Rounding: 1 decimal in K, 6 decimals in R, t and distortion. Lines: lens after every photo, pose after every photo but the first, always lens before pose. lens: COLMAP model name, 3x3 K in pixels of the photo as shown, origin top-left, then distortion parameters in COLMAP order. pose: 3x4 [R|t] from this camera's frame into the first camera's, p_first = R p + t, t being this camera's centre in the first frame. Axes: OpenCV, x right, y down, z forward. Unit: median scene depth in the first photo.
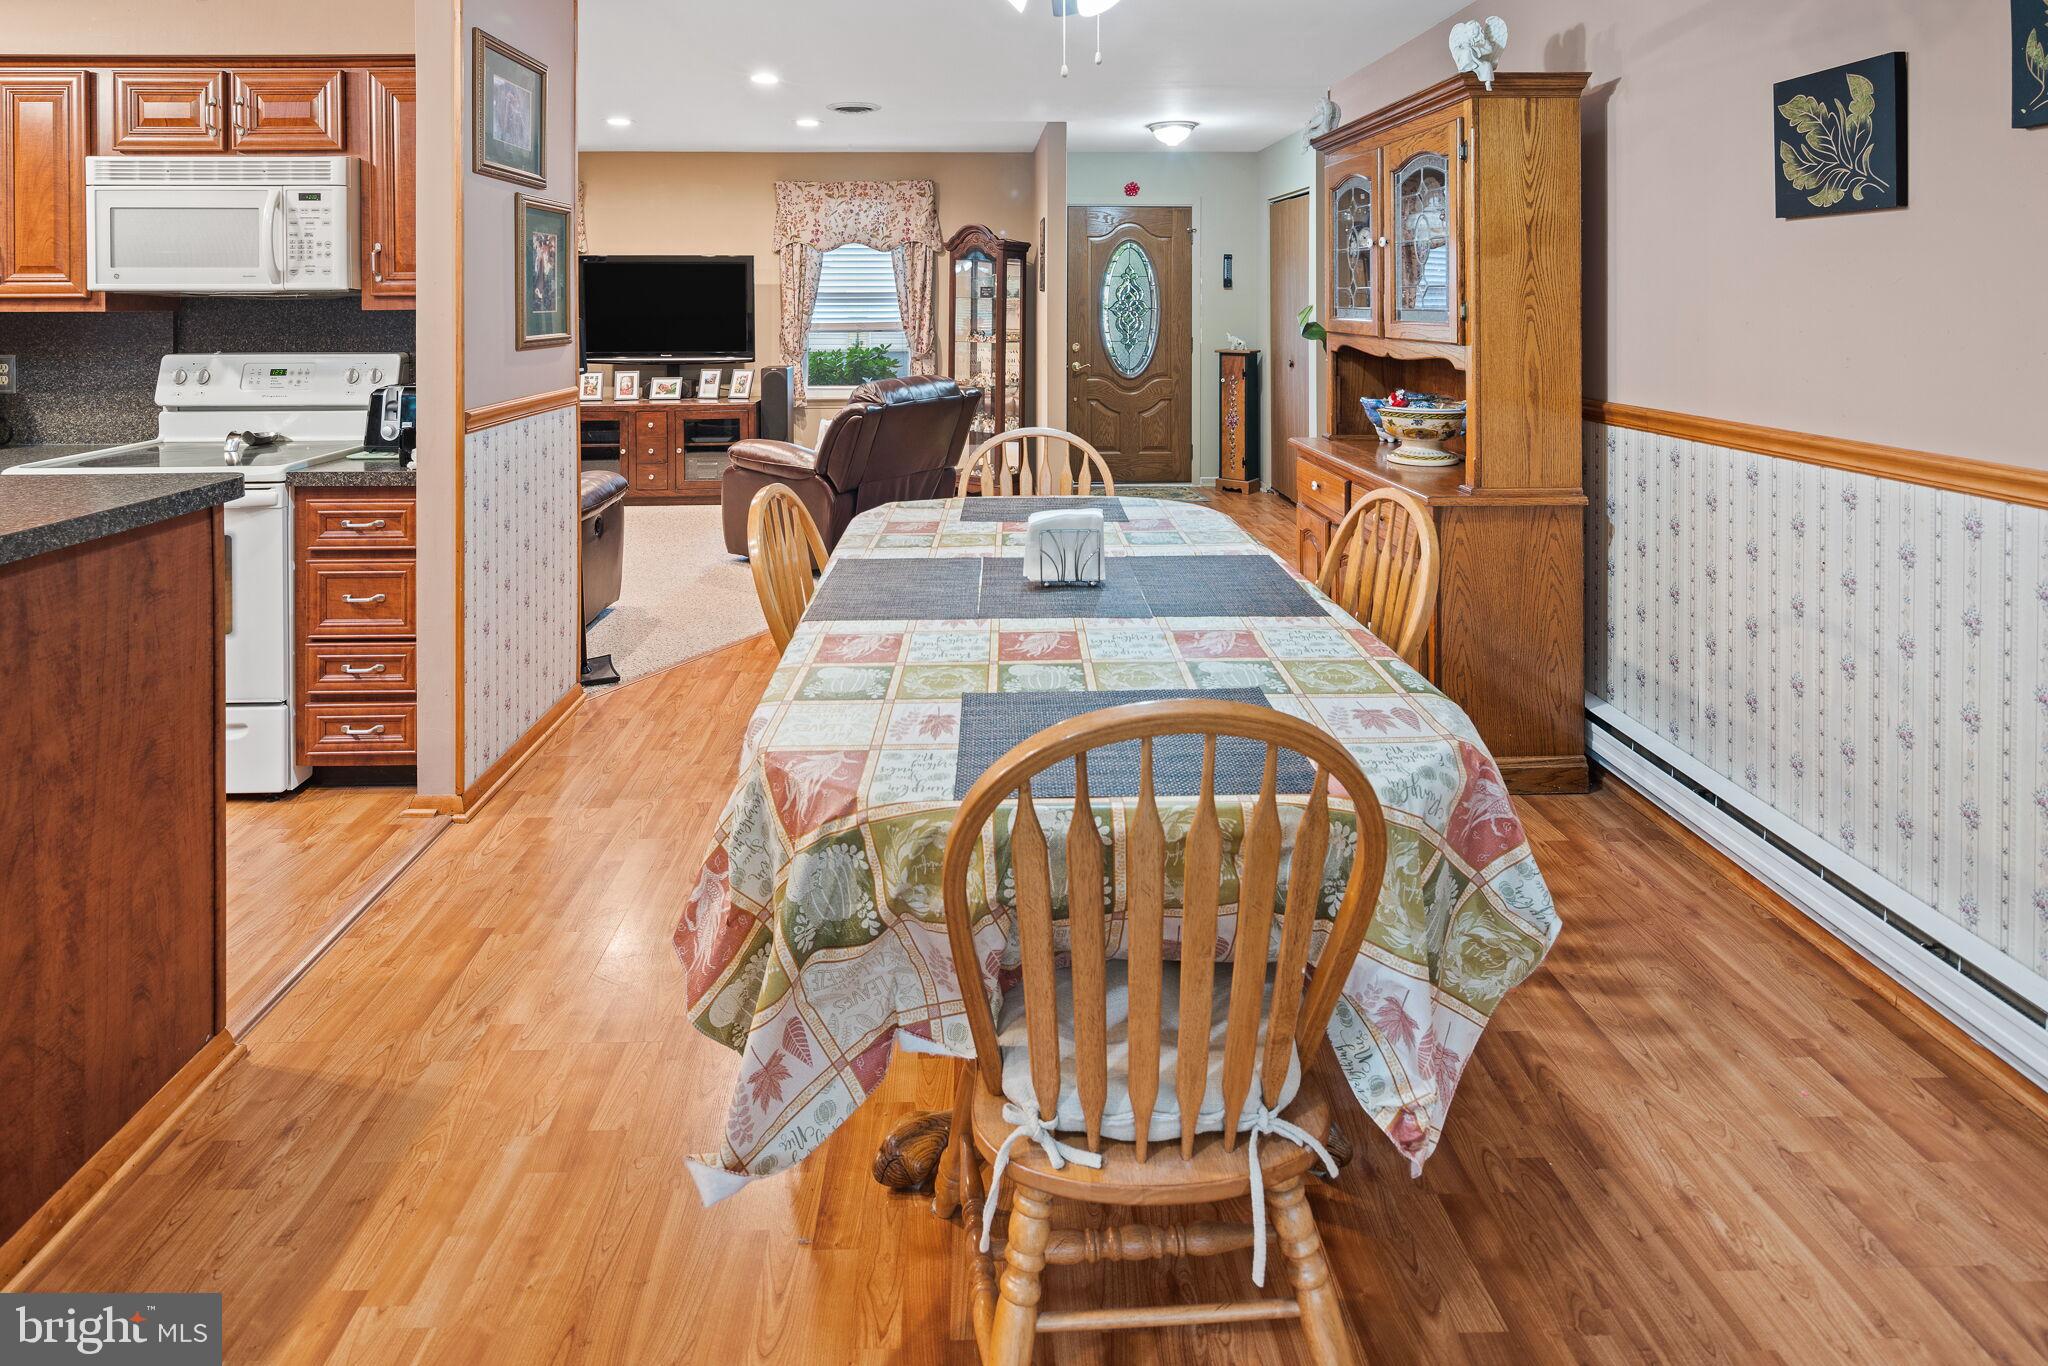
lens RADIAL K [[987.4, 0, 1020.8], [0, 987.4, 629.4], [0, 0, 1]] dist [0.002417, -0.001499]
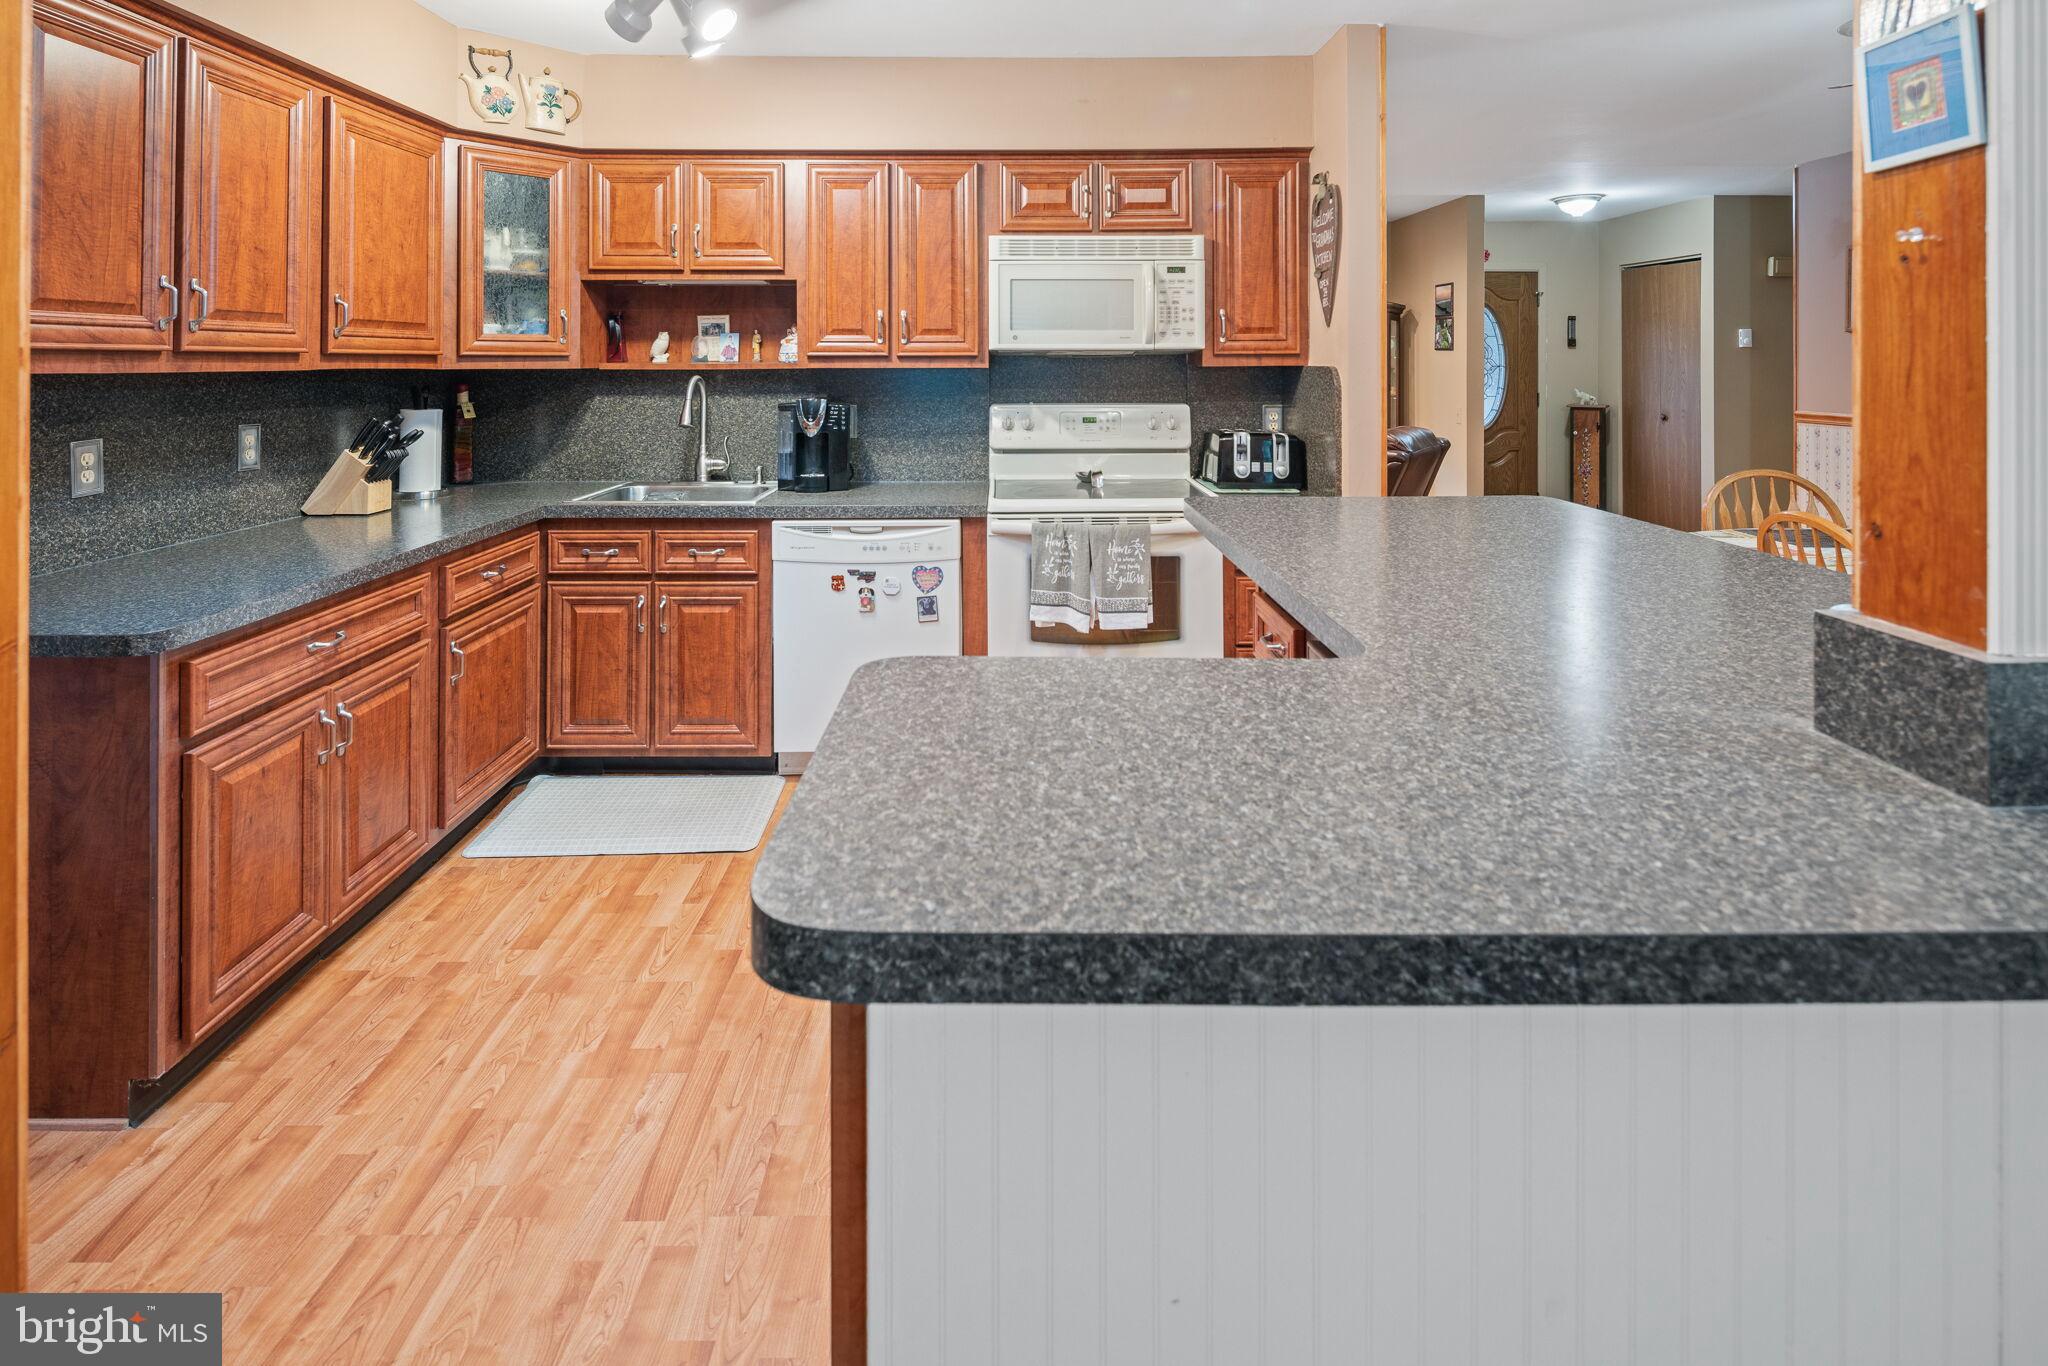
lens RADIAL K [[987.4, 0, 1023.7], [0, 987.4, 671.7], [0, 0, 1]] dist [0.002417, -0.001499]
pose [[0.999440, 0.011743, -0.031348, -0.844270], [-0.012117, 0.999857, -0.011766, 0.051471], [0.031205, 0.012140, 0.999439, -0.162181]]
